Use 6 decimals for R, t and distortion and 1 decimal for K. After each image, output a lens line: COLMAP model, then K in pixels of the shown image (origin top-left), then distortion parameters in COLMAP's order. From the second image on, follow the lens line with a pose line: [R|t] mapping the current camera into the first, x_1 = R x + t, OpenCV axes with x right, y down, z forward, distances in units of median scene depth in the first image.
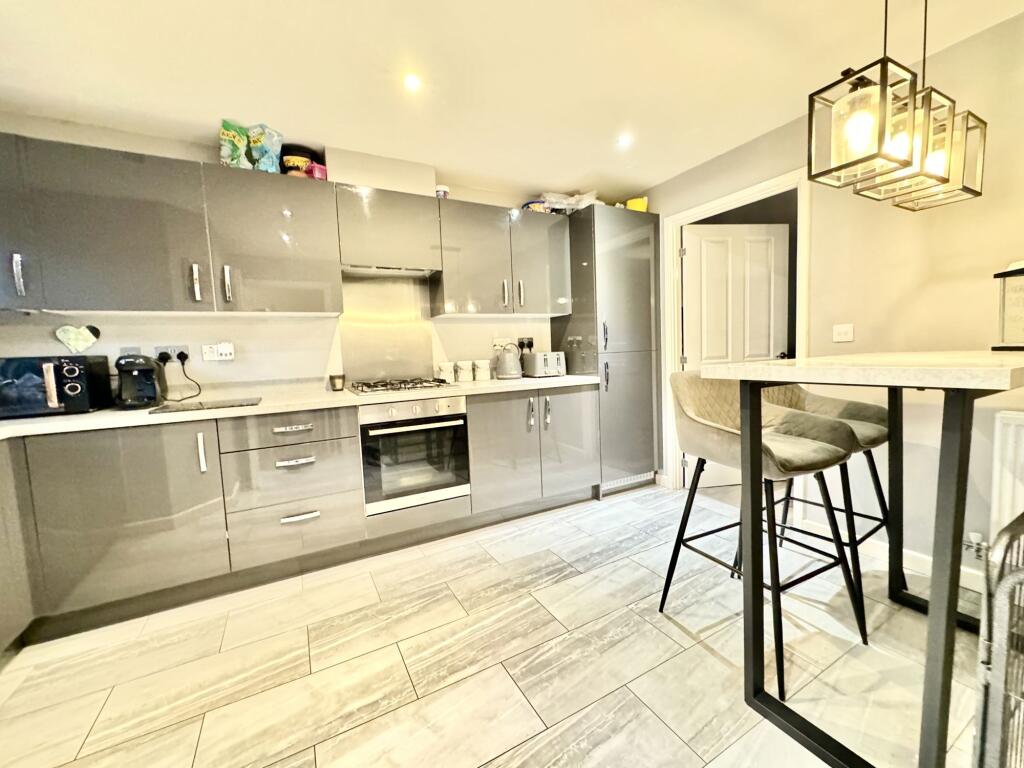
lens RADIAL K [[407.9, 0, 512.8], [0, 407.9, 383.2], [0, 0, 1]] dist [-0.001525, -0.000160]
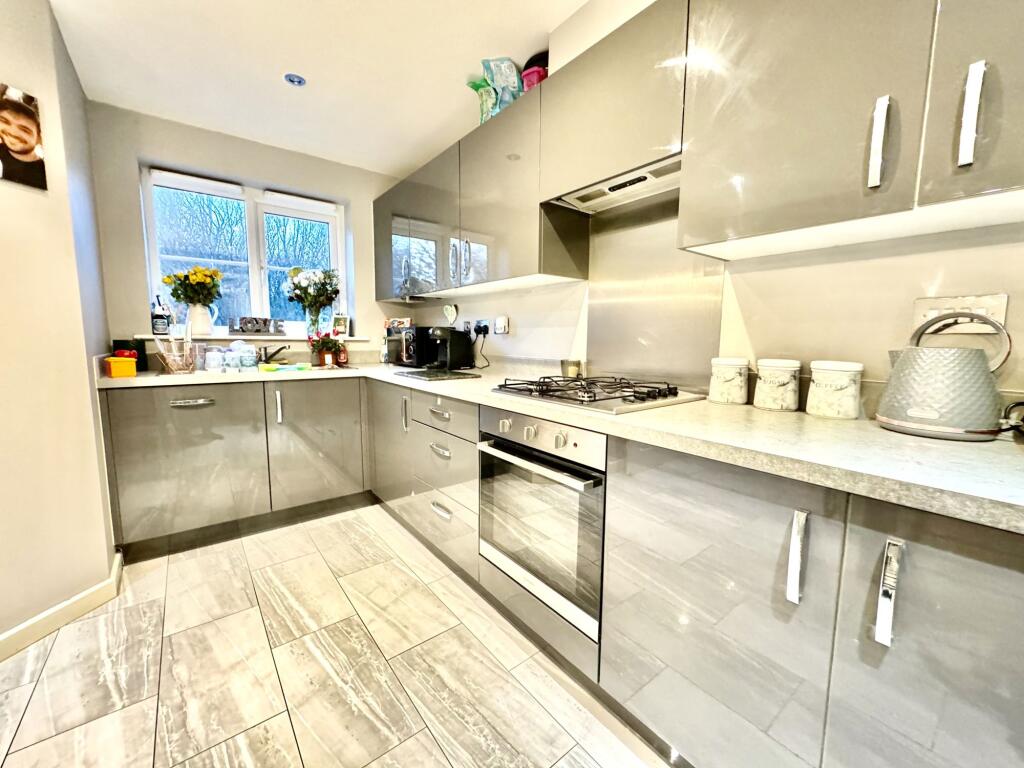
lens RADIAL K [[407.9, 0, 512.8], [0, 407.9, 383.2], [0, 0, 1]] dist [-0.001525, -0.000160]
pose [[0.174282, 0.150337, -0.973152, 0.250859], [-0.096519, 0.986126, 0.135055, -0.063627], [0.979954, 0.070390, 0.186375, 0.700682]]
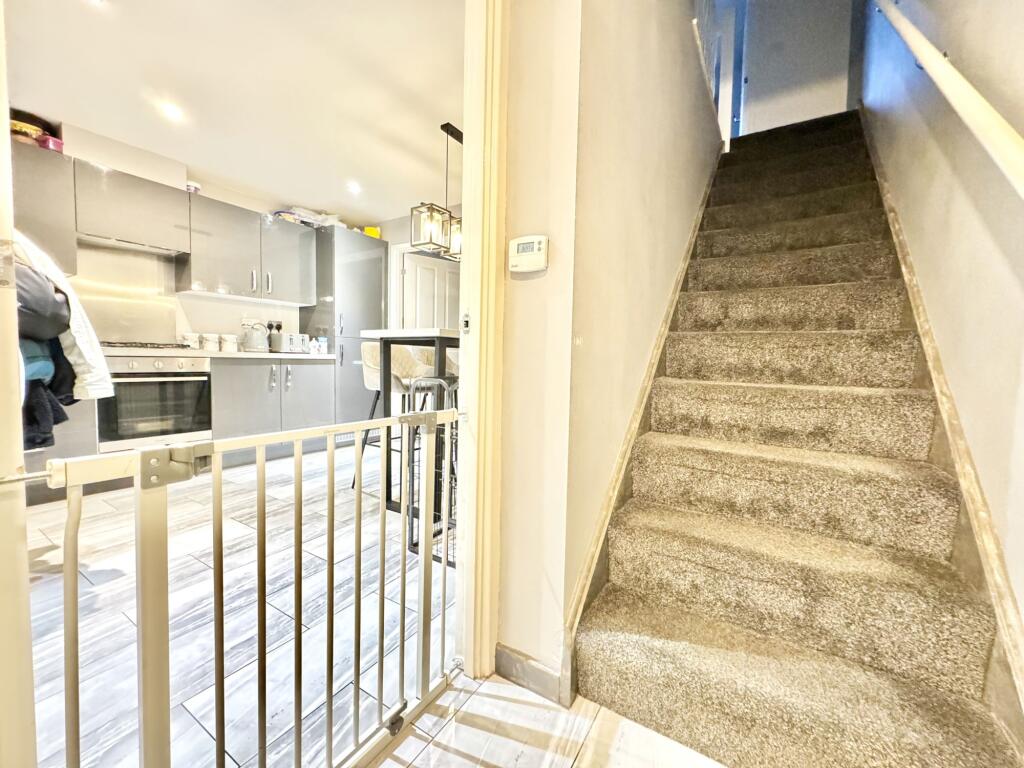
lens RADIAL K [[407.9, 0, 512.8], [0, 407.9, 383.2], [0, 0, 1]] dist [-0.001525, -0.000160]
pose [[0.870159, 0.031092, 0.491789, 0.066140], [-0.018854, 0.999377, -0.029824, 0.108840], [-0.492410, 0.016680, 0.870204, -0.447541]]
